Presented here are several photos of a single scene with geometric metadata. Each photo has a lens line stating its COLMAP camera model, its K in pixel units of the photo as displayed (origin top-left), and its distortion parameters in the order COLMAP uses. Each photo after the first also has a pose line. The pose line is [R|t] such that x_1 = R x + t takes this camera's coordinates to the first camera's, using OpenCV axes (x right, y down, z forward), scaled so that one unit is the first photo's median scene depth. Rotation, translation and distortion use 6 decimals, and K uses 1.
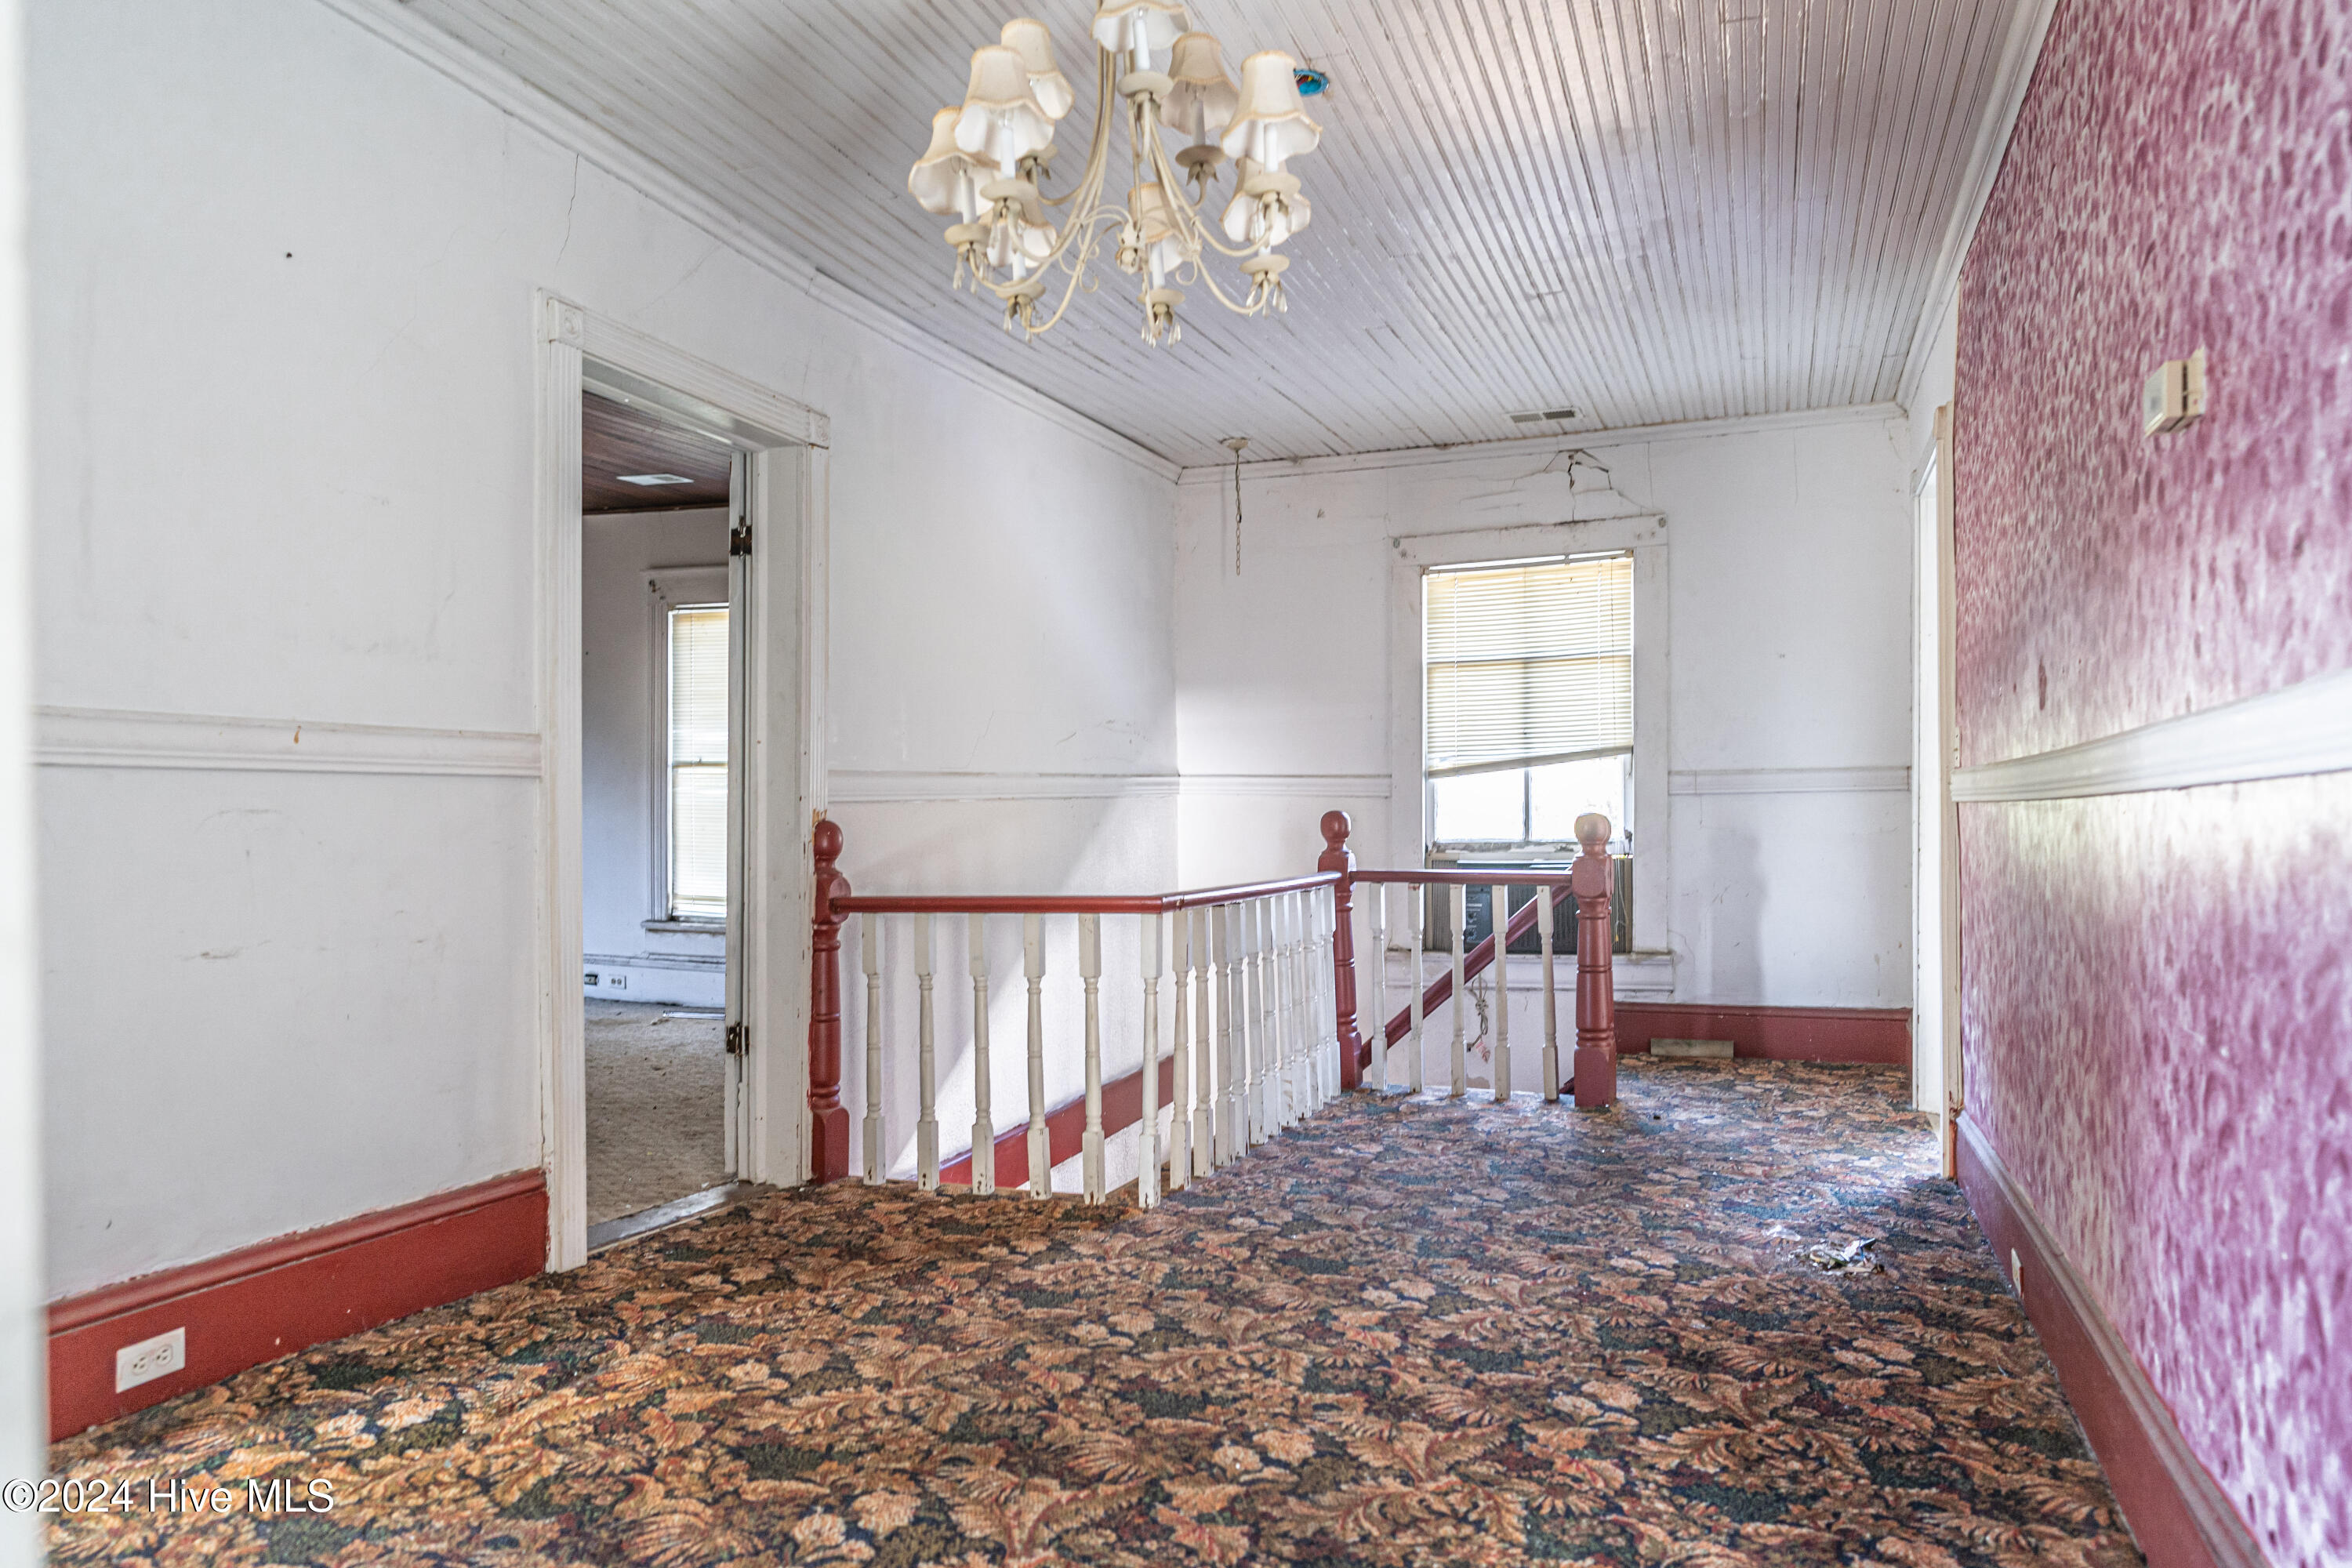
lens RADIAL K [[1568.6, 0, 1170.8], [0, 1568.6, 798.6], [0, 0, 1]] dist [-0.002477, 0.005858]
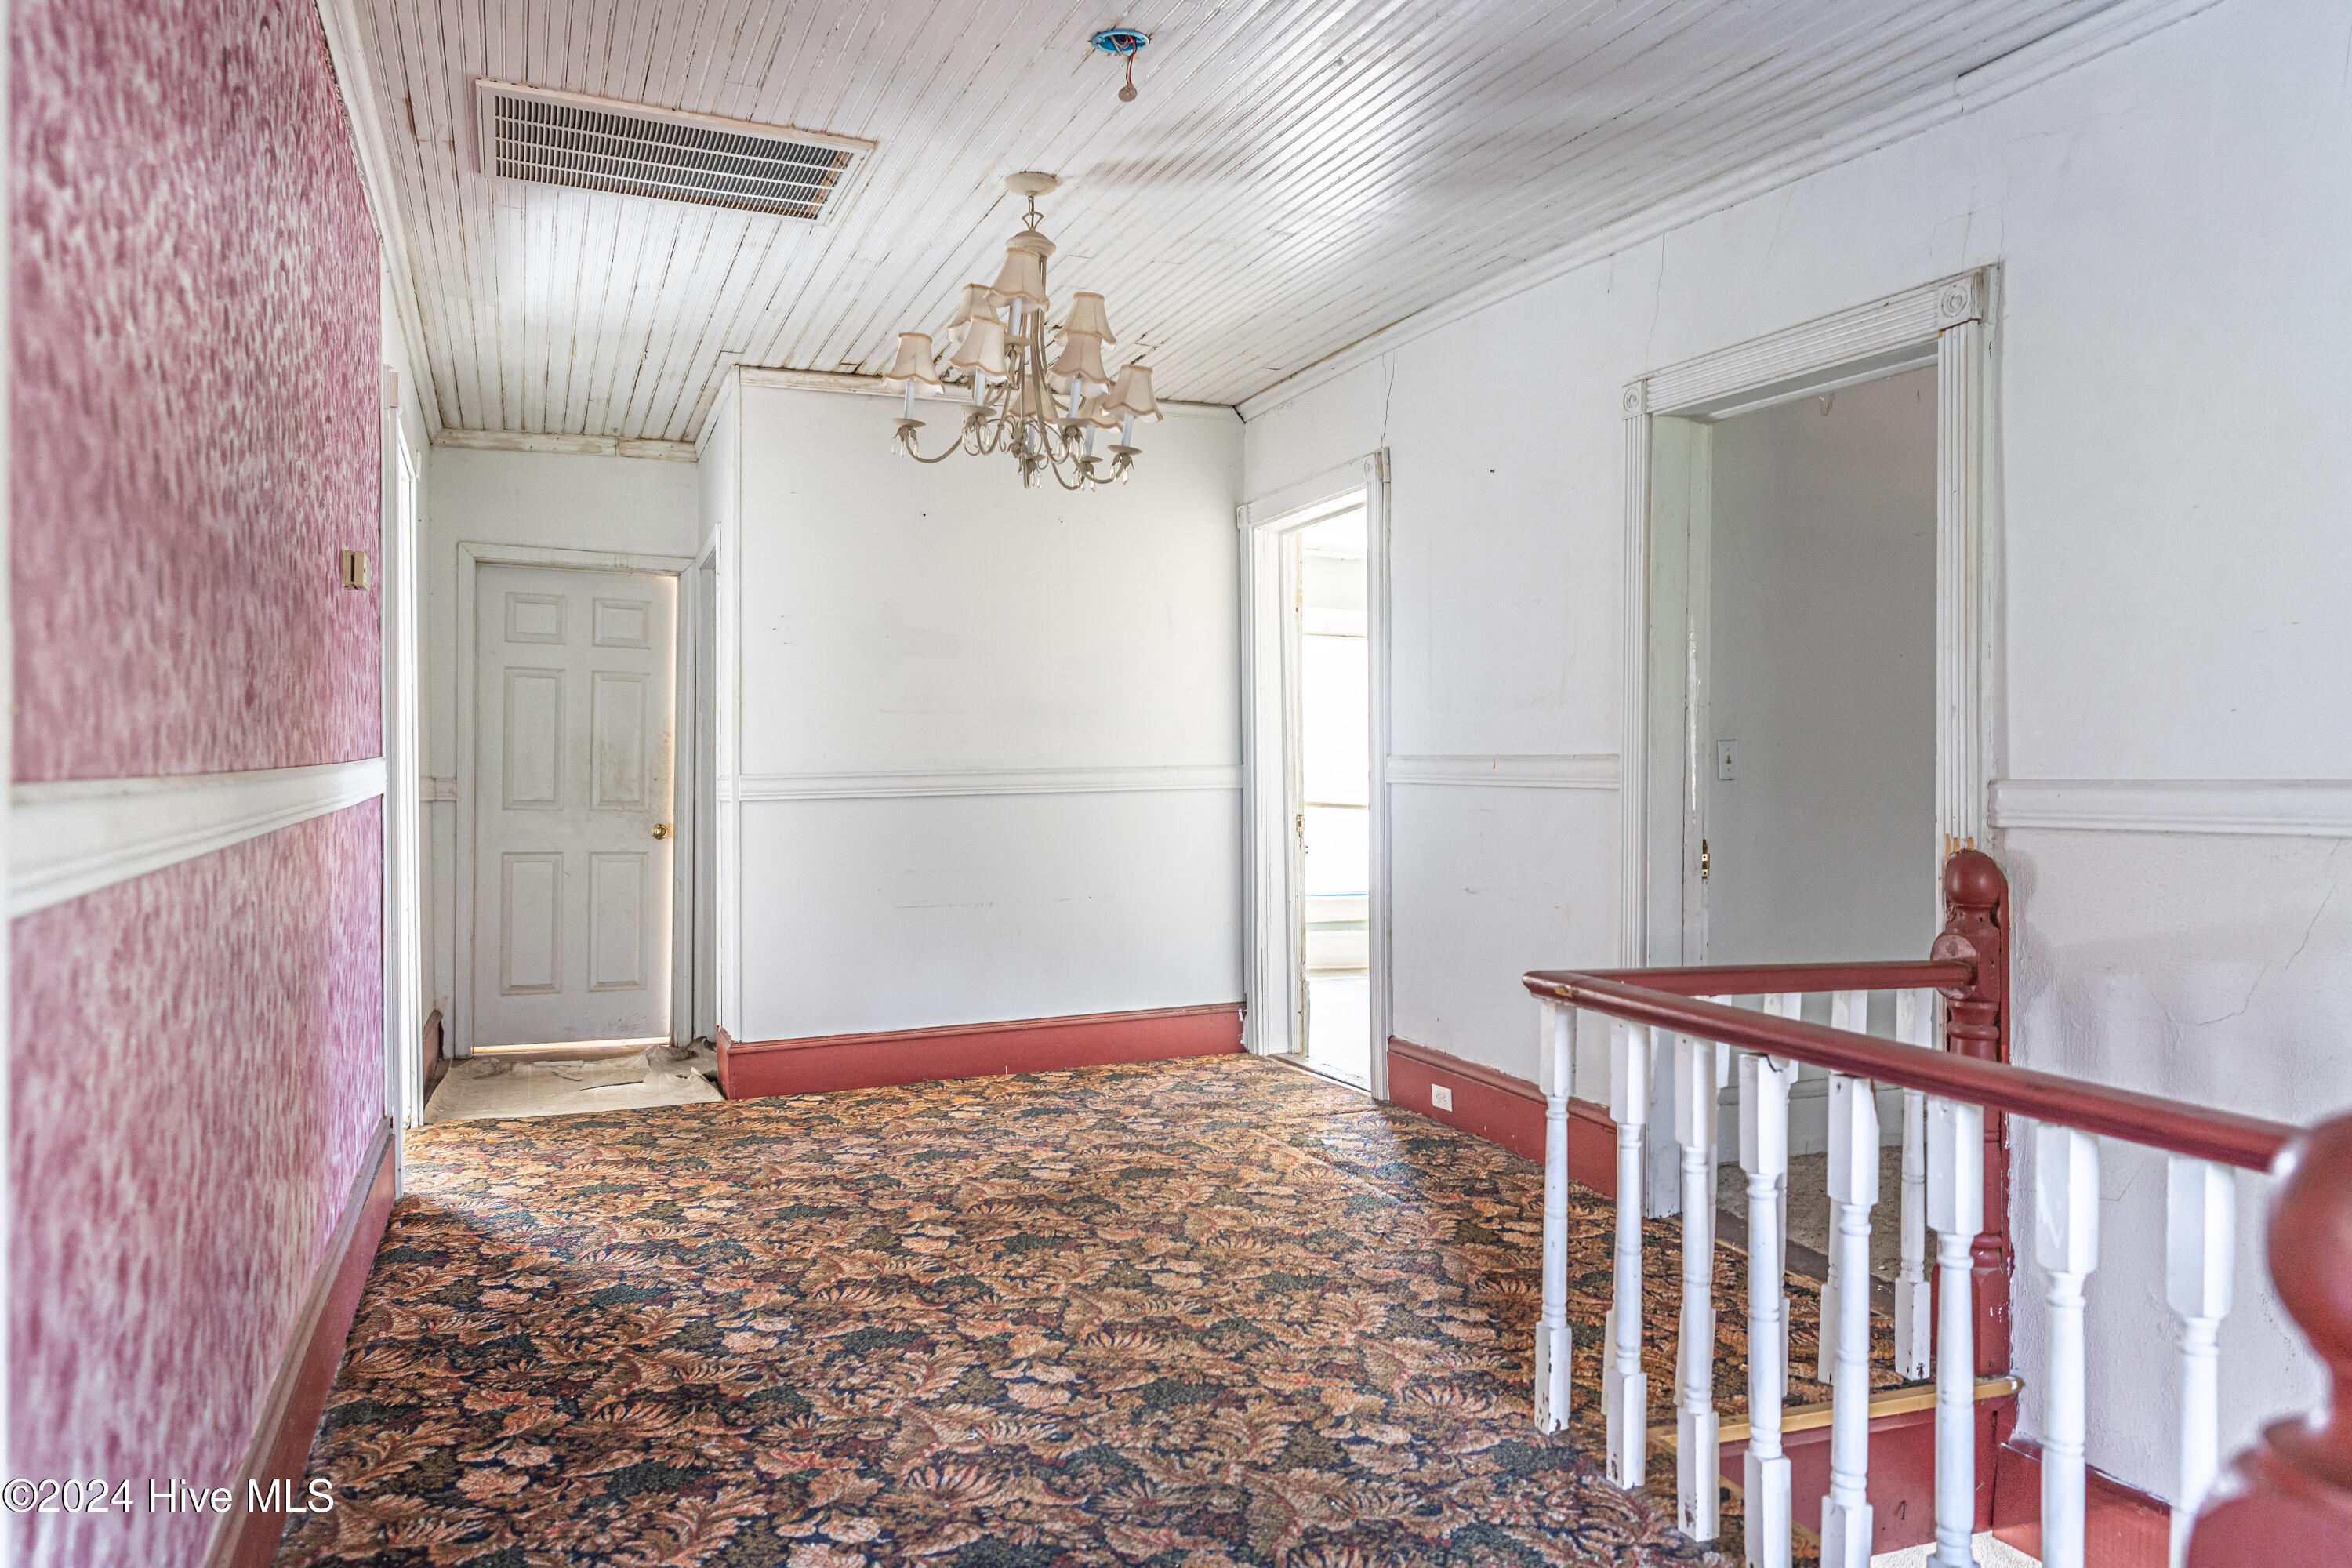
lens RADIAL K [[1568.6, 0, 1170.8], [0, 1568.6, 798.6], [0, 0, 1]] dist [-0.002477, 0.005858]
pose [[-0.726508, 0.010273, -0.687081, 0.815942], [-0.003395, 0.999822, 0.018539, -0.034055], [0.687149, 0.015801, -0.726344, 1.980056]]
